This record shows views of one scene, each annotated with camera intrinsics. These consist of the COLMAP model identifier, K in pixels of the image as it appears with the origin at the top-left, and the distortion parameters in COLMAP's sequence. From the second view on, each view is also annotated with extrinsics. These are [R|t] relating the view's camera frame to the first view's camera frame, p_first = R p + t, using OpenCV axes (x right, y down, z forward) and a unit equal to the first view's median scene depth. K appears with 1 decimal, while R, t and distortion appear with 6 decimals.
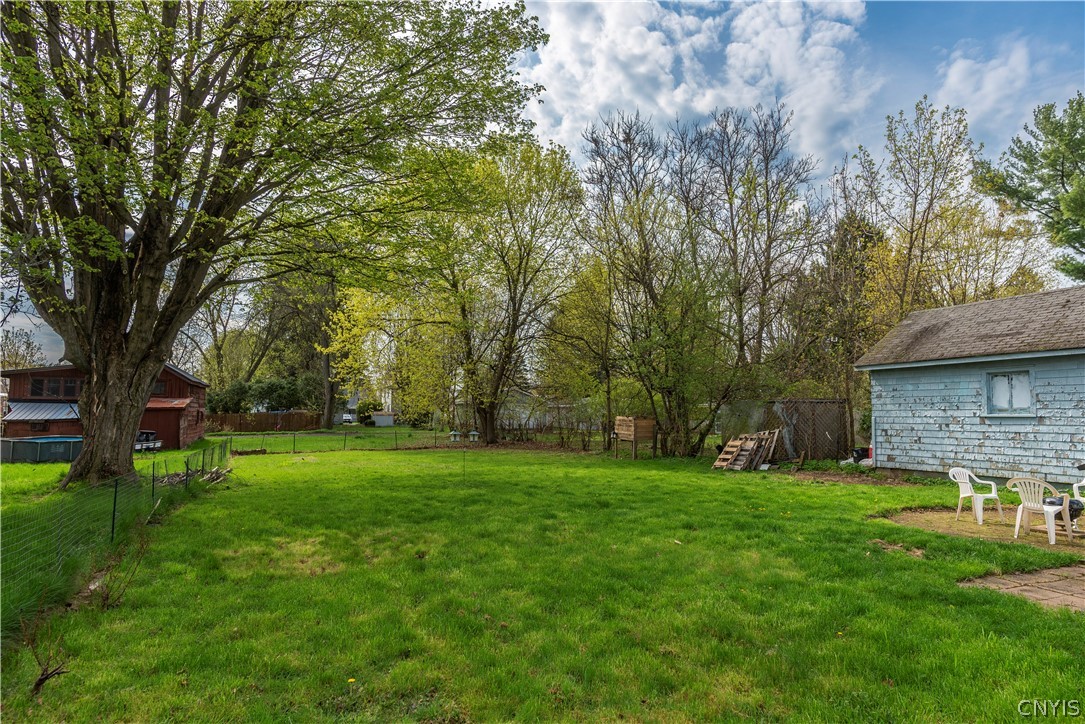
lens RADIAL K [[619.8, 0, 542.5], [0, 619.8, 362.0], [0, 0, 1]] dist [-0.002524, -0.000410]
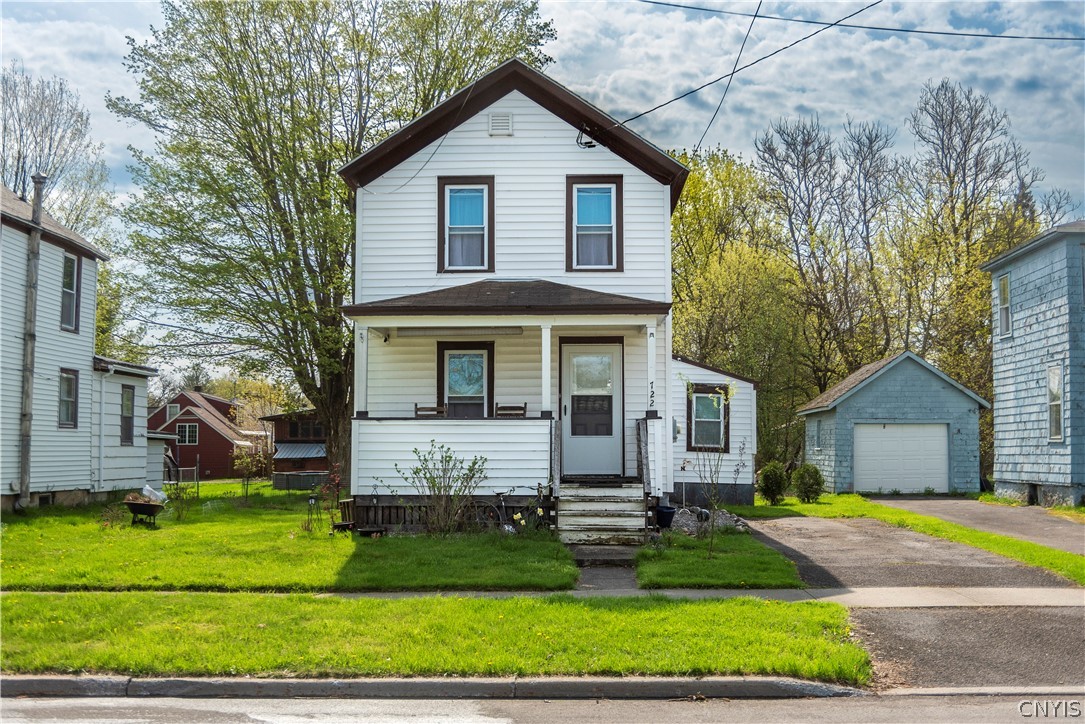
lens RADIAL K [[1305.1, 0, 542.5], [0, 1305.1, 362.0], [0, 0, 1]] dist [-0.117005, 0.028359]
pose [[0.889777, -0.037511, -0.454852, 1.128305], [0.044441, 0.999002, 0.004549, -0.123507], [0.454227, -0.024262, 0.890555, -1.518394]]
